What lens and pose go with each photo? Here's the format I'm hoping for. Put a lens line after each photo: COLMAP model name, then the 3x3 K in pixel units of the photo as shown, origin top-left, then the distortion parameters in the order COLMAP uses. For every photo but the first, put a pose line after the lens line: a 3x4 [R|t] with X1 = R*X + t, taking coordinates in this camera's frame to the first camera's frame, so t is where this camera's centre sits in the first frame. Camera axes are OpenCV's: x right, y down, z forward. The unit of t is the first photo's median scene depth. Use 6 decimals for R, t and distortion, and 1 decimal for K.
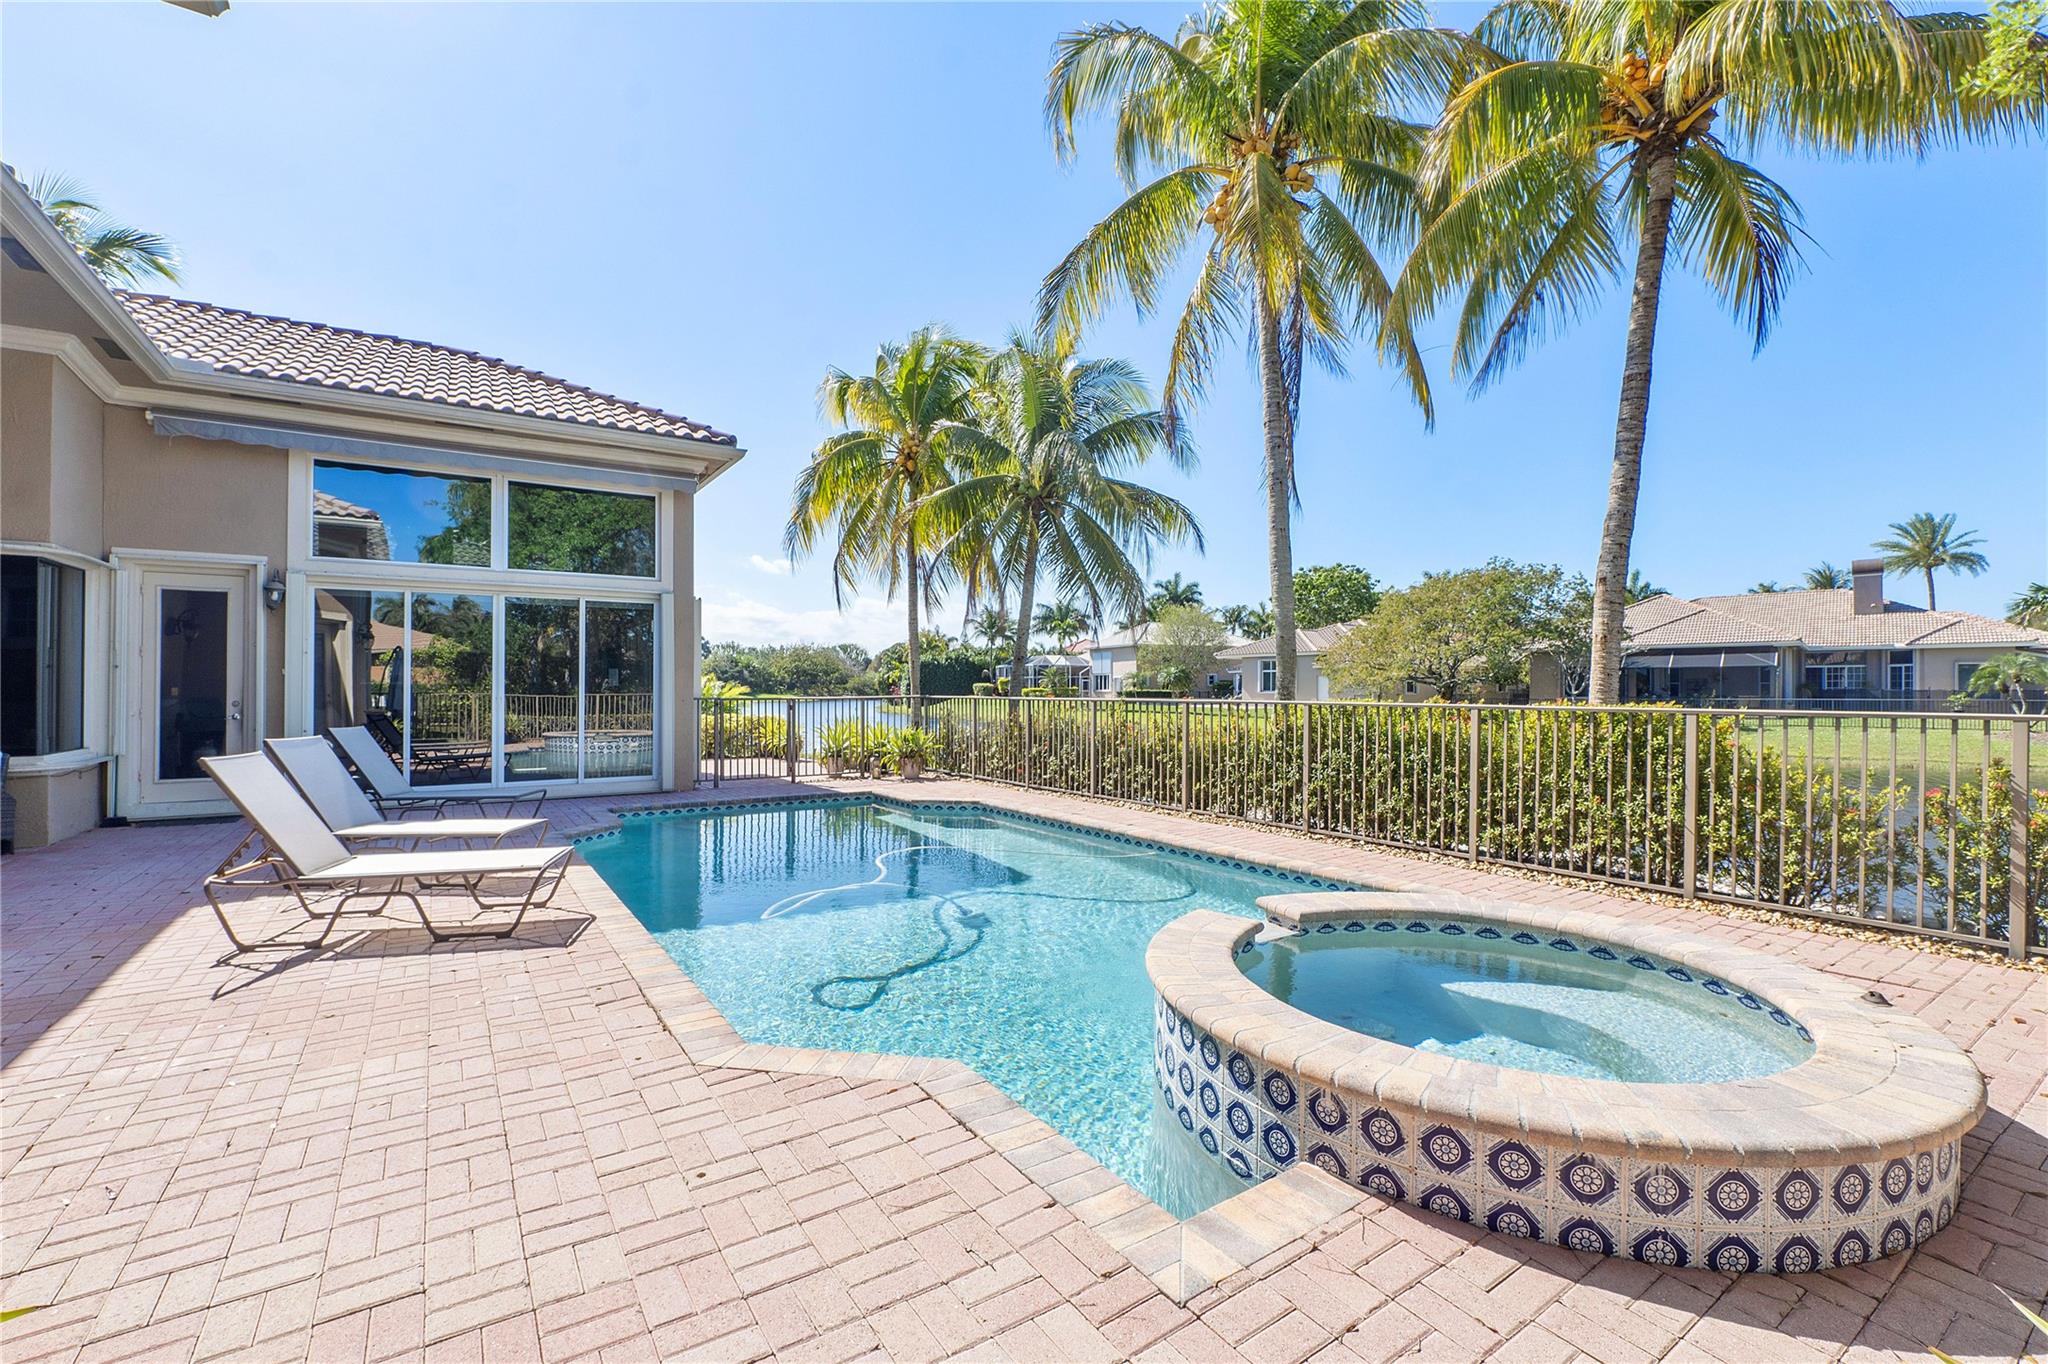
lens RADIAL K [[862.1, 0, 1016.6], [0, 862.1, 678.9], [0, 0, 1]] dist [0.000328, -0.000064]
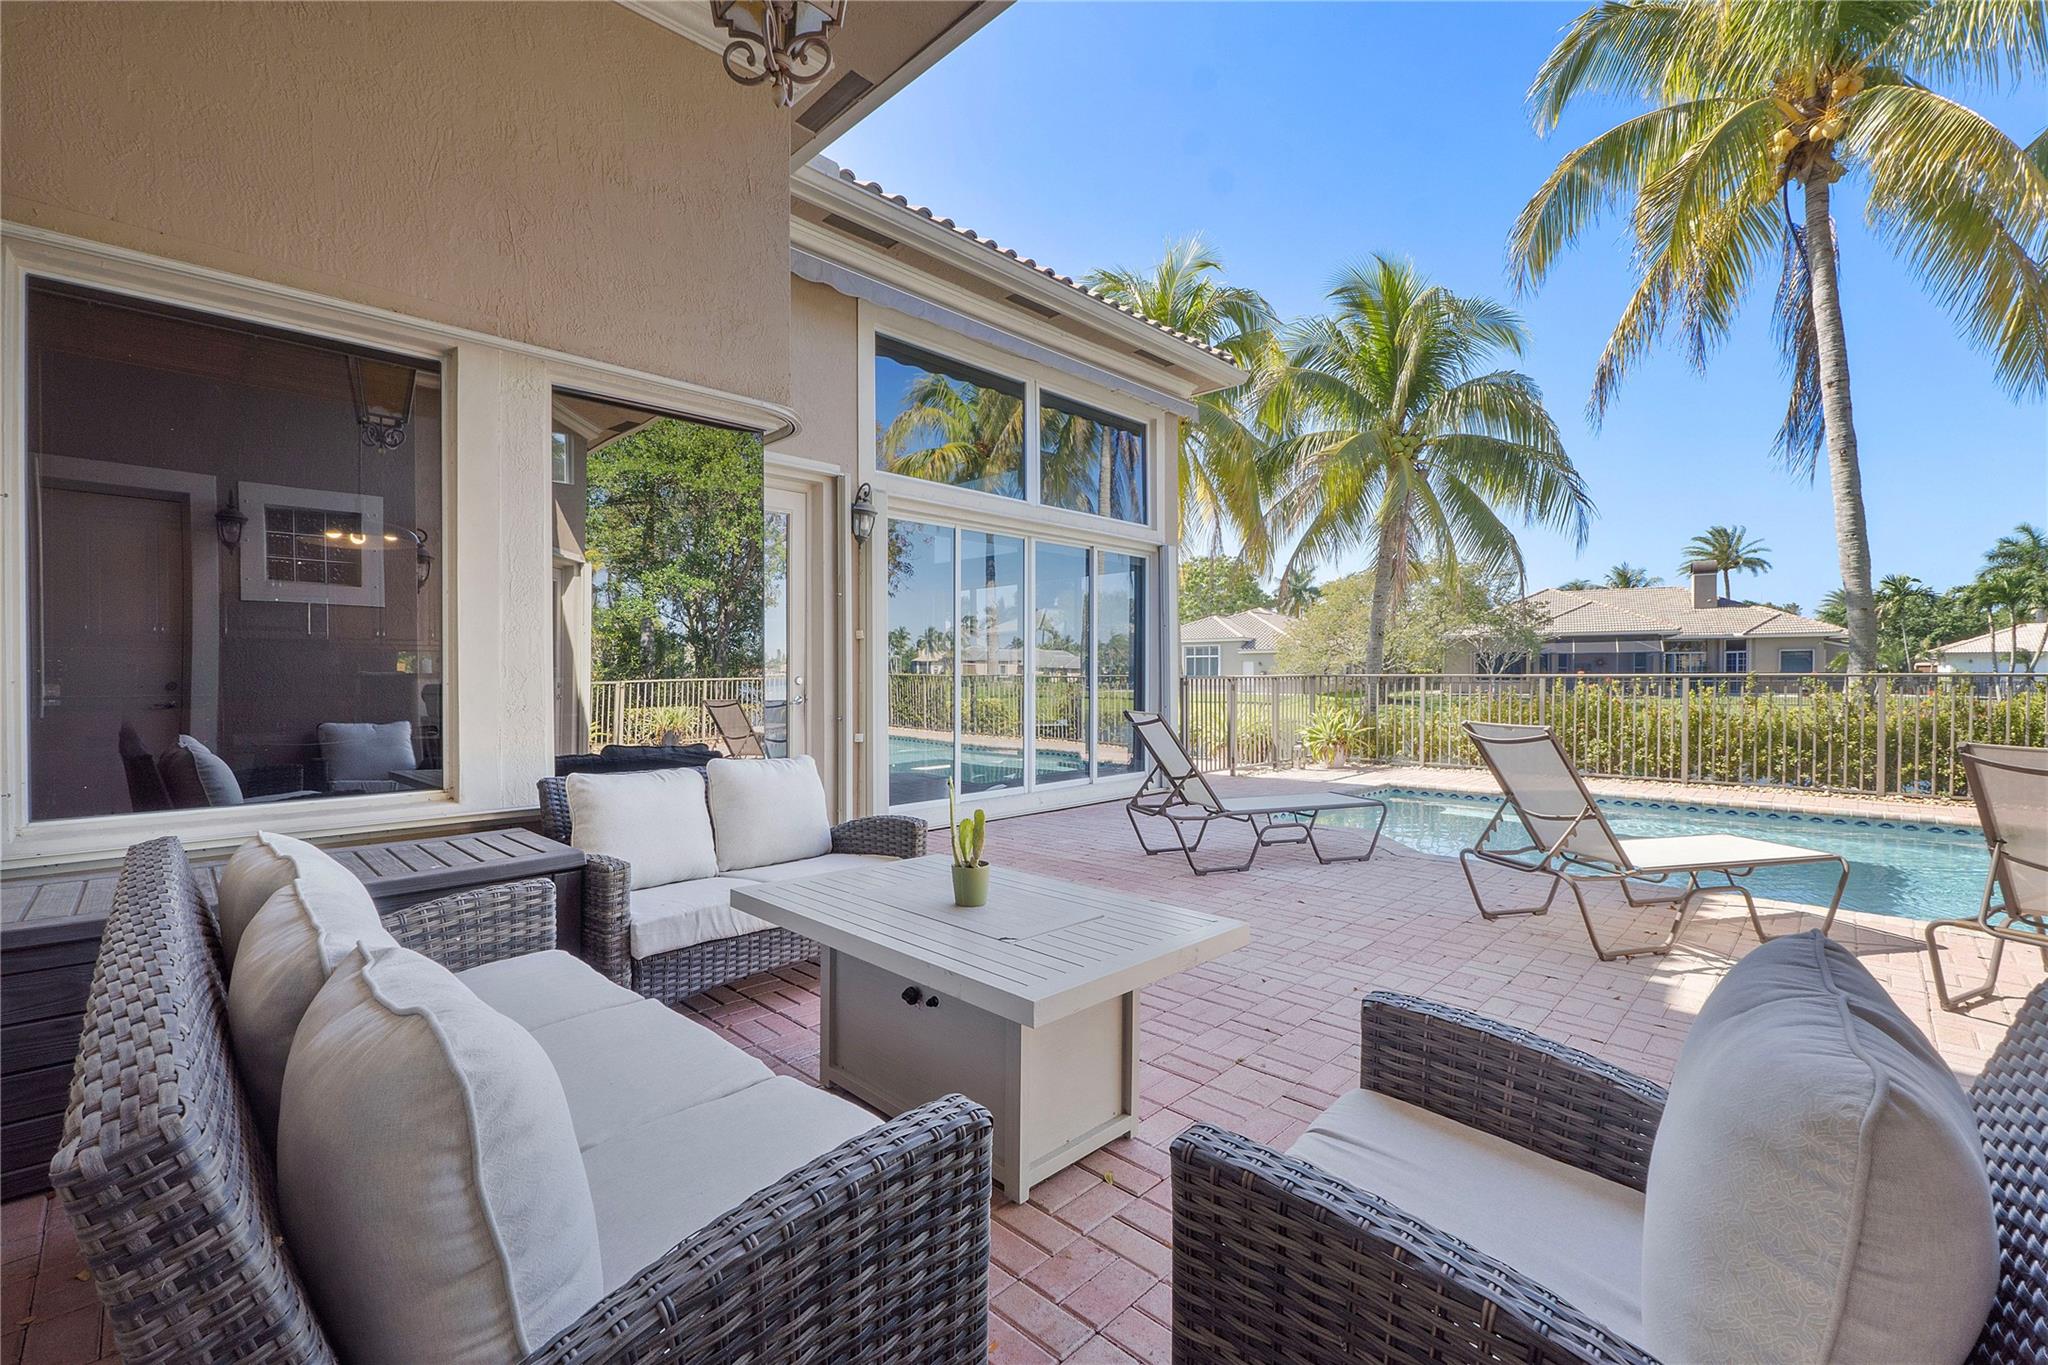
lens RADIAL K [[862.1, 0, 1016.6], [0, 862.1, 679.4], [0, 0, 1]] dist [0.000328, -0.000064]
pose [[0.978553, -0.005757, 0.205914, -0.174222], [0.003142, 0.999910, 0.013021, 0.003239], [-0.205970, -0.012095, 0.978484, 0.059751]]
